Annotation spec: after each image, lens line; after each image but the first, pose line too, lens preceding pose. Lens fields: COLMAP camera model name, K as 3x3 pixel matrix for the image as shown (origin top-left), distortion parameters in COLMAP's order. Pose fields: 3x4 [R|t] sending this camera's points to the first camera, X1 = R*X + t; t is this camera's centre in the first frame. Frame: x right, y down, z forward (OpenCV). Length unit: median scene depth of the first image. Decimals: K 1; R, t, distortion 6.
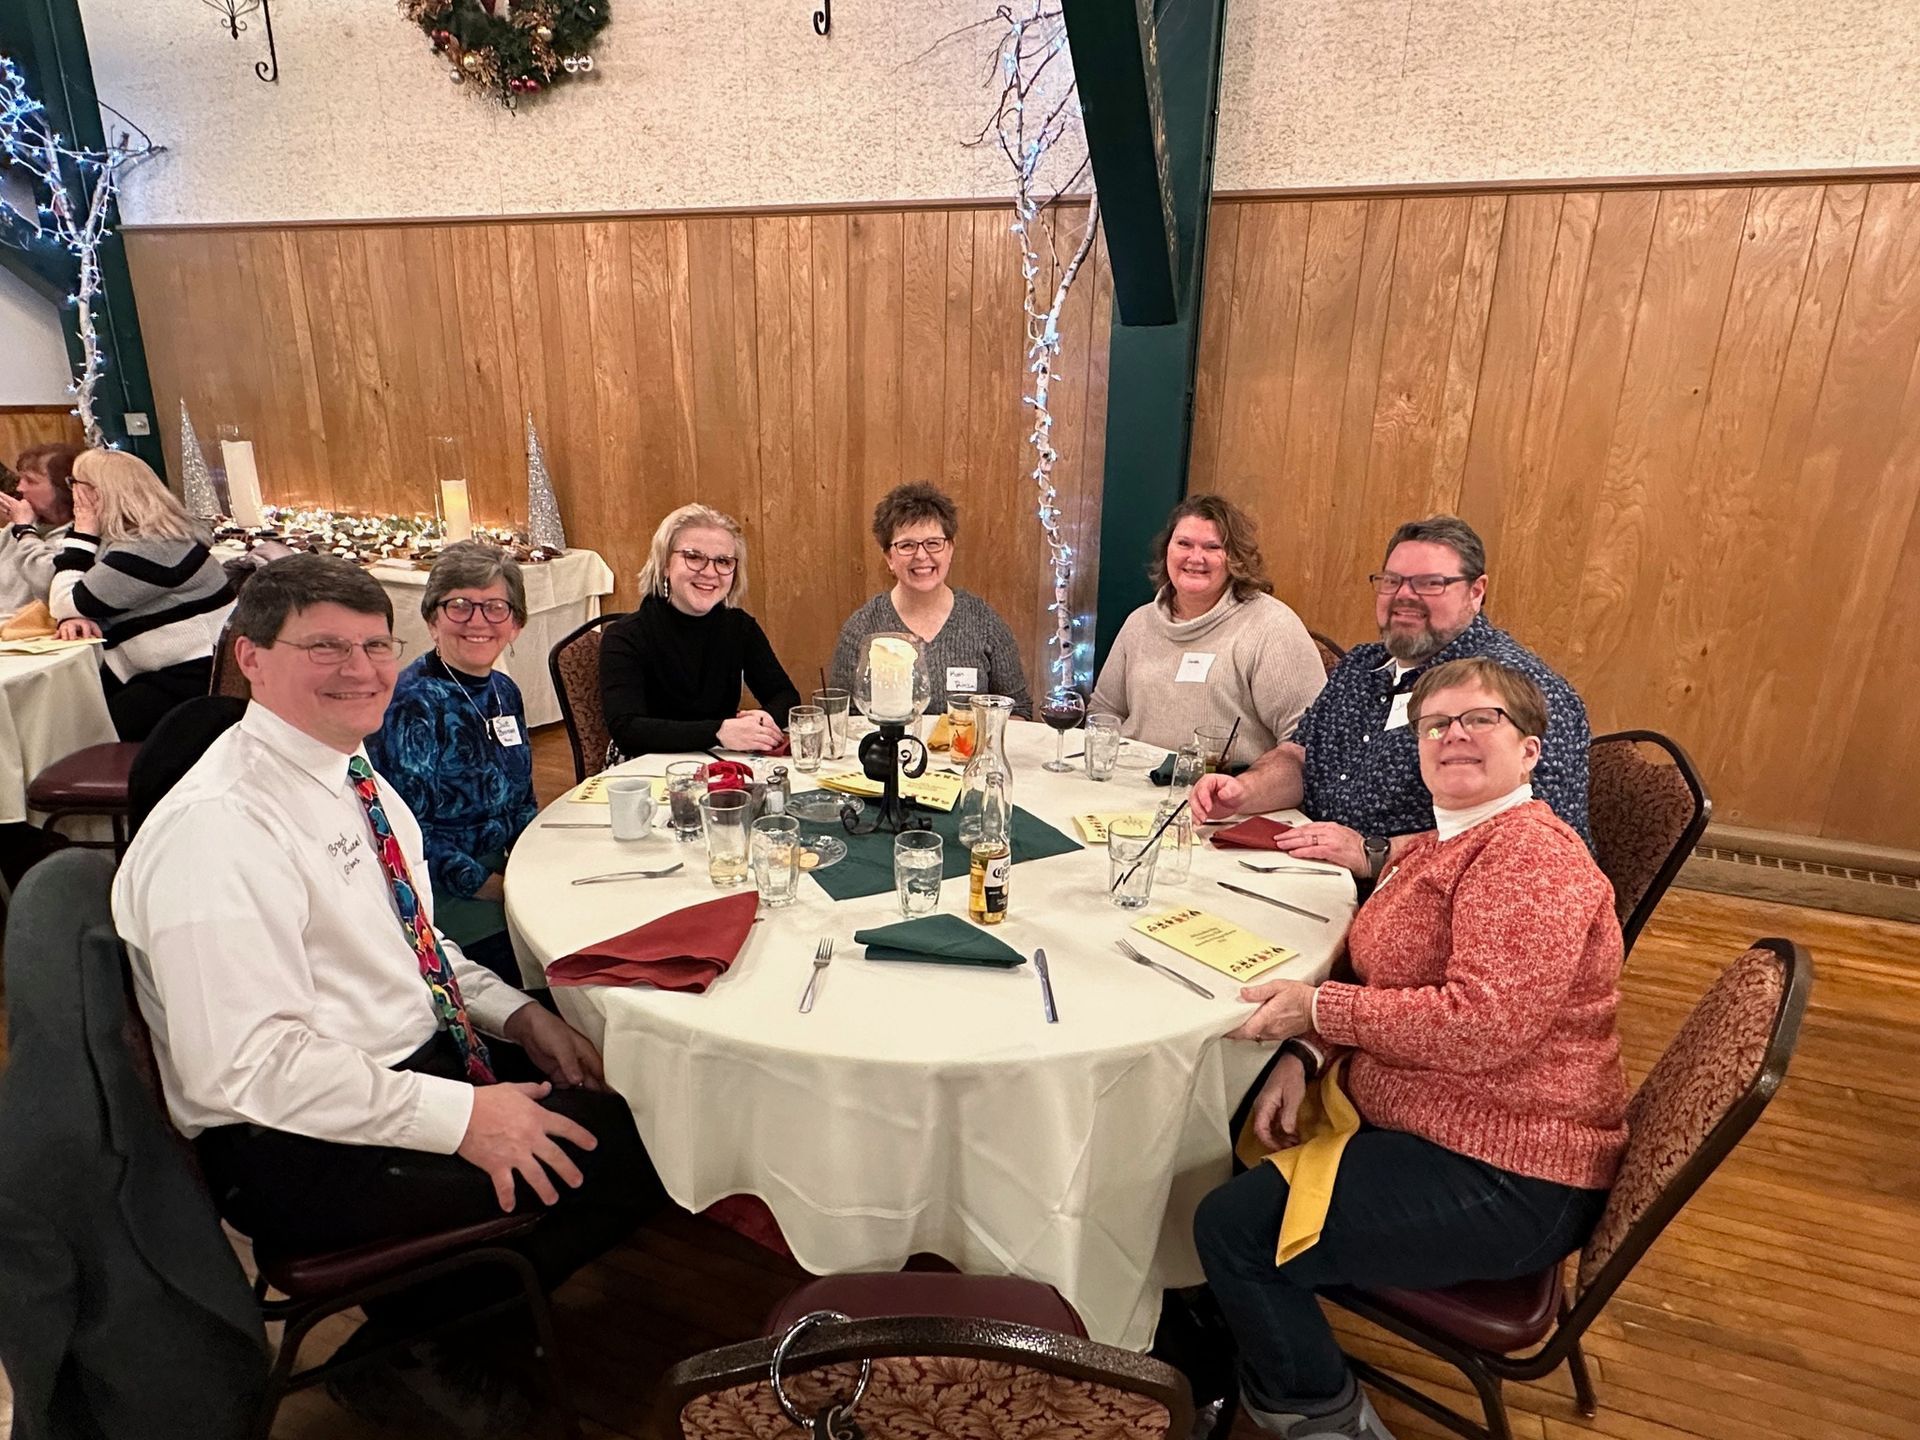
lens RADIAL K [[1090.0, 0, 955.1], [0, 1090.0, 716.7], [0, 0, 1]] dist [-0.000790, 0.001677]
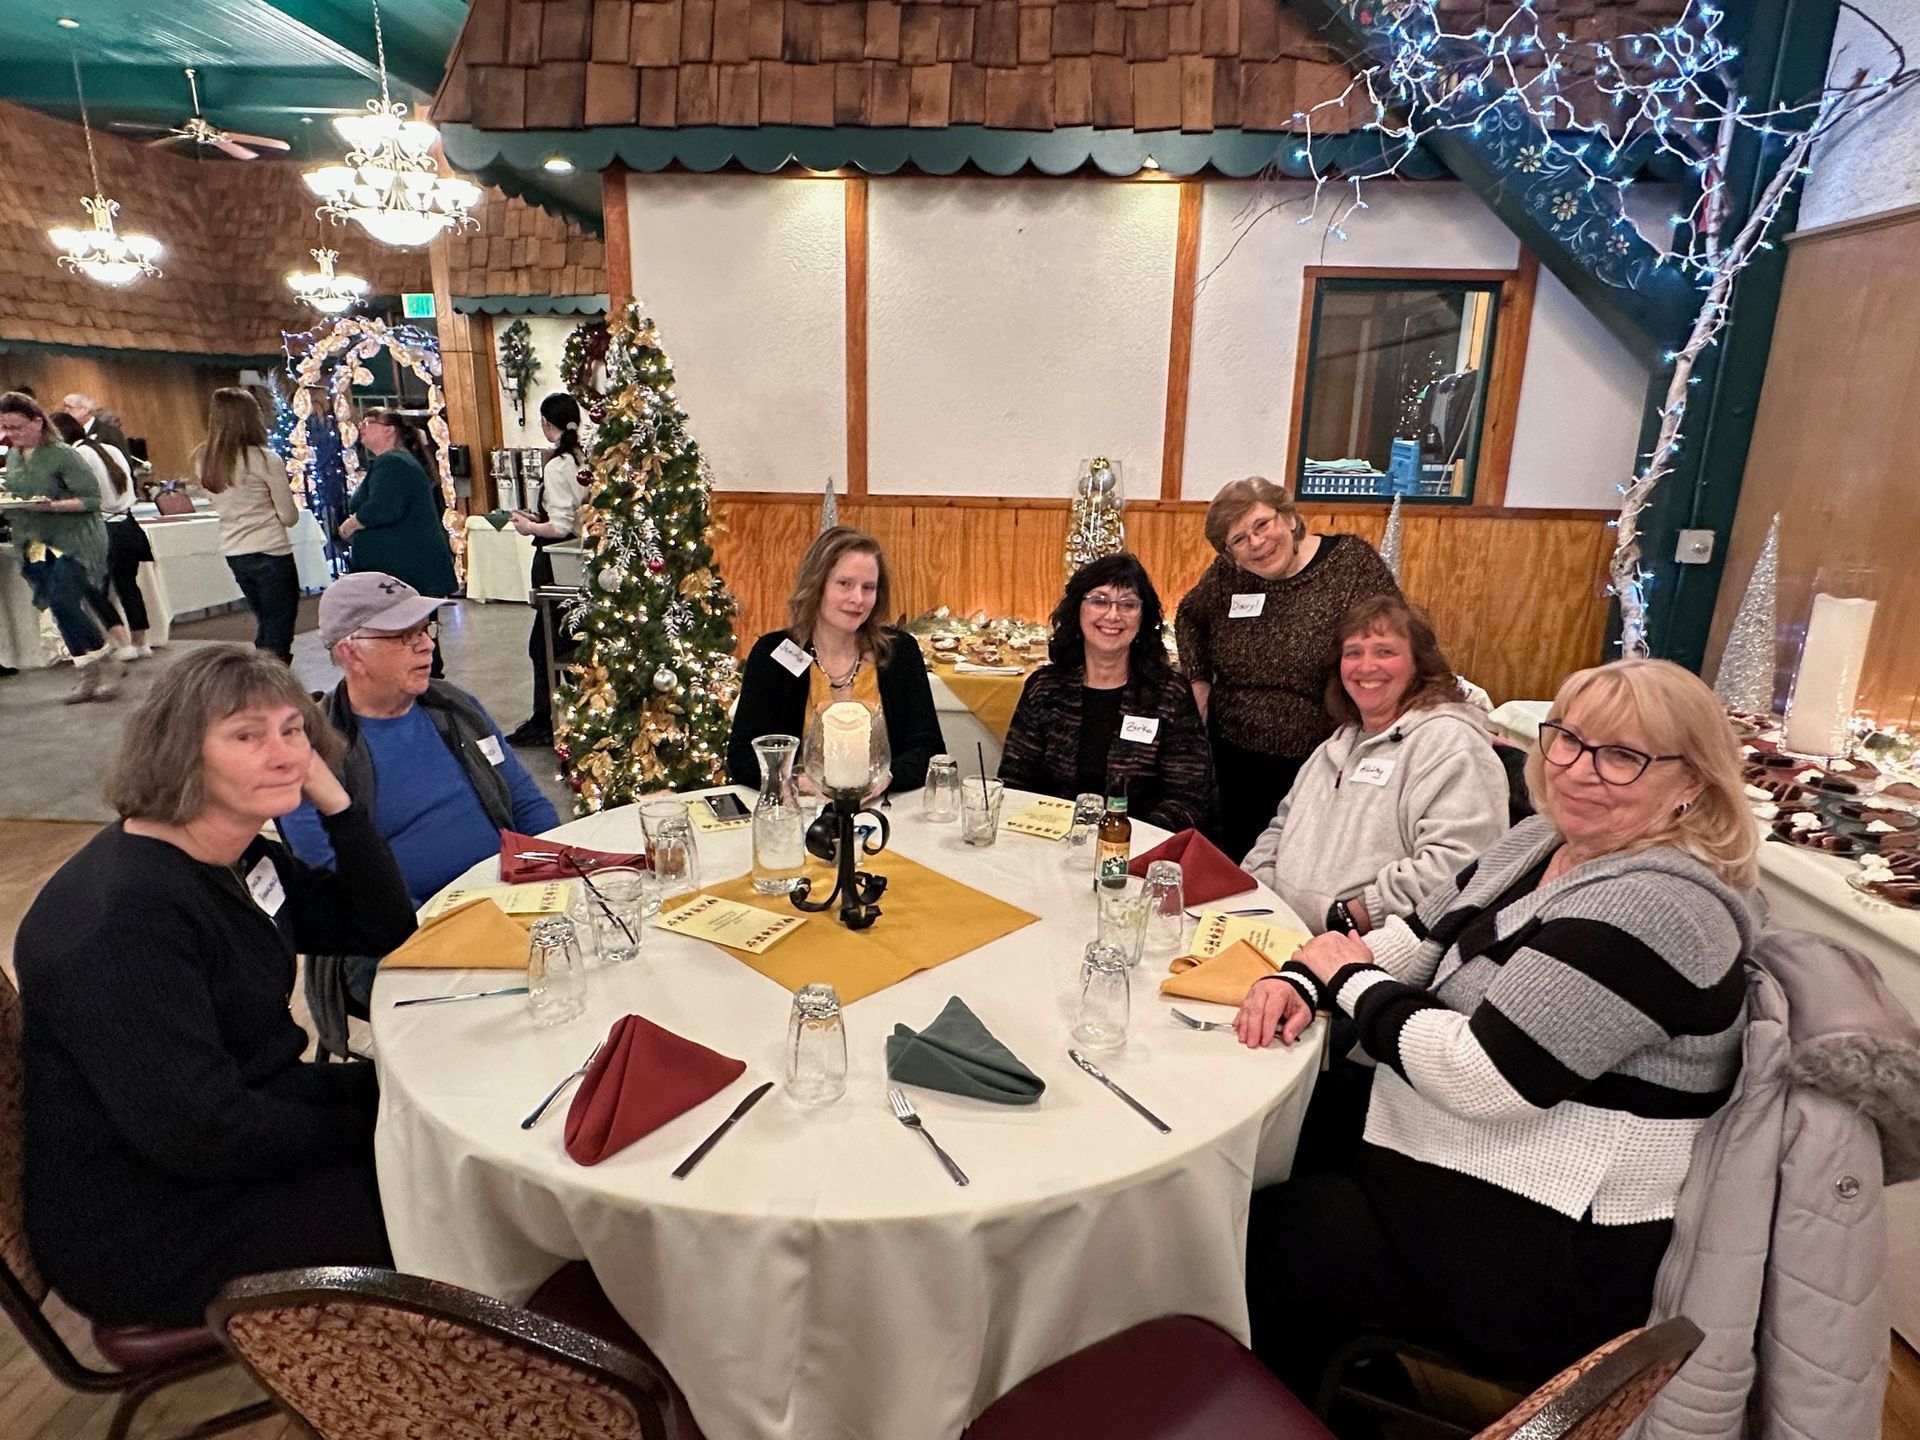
lens RADIAL K [[1090.0, 0, 957.3], [0, 1090.0, 722.4], [0, 0, 1]] dist [-0.000790, 0.001677]
pose [[0.305268, 0.233409, -0.923218, -0.282078], [-0.294249, 0.945171, 0.141664, -0.140796], [0.905665, 0.228411, 0.357211, 0.424177]]
